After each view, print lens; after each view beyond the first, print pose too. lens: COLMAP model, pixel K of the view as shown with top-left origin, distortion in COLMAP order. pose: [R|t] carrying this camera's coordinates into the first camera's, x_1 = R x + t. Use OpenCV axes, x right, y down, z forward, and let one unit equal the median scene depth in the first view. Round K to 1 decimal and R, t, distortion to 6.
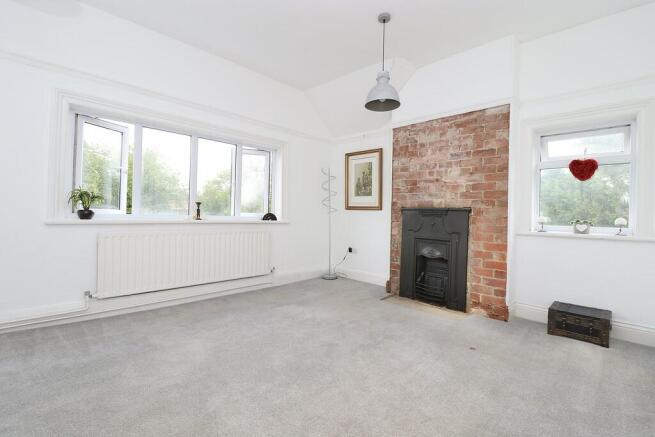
lens RADIAL K [[305.4, 0, 327.0], [0, 305.4, 217.9], [0, 0, 1]] dist [-0.011616, -0.001371]
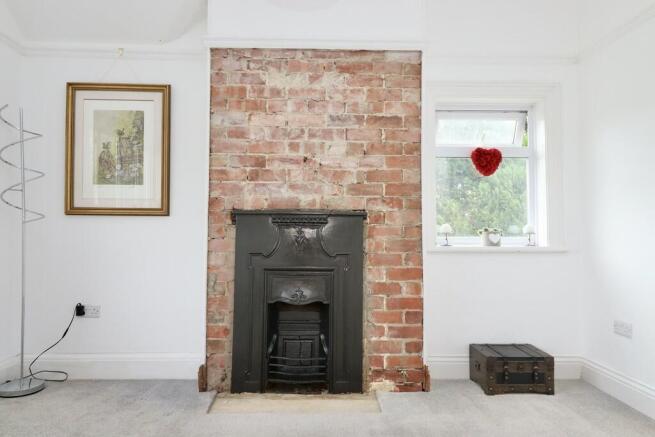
lens RADIAL K [[461.7, 0, 327.7], [0, 461.7, 214.7], [0, 0, 1]] dist [0.005741, -0.001412]
pose [[0.680988, 0.009519, 0.732233, -0.224197], [0.022426, 0.999175, -0.033846, 0.003070], [-0.731951, 0.039470, 0.680213, 0.425779]]
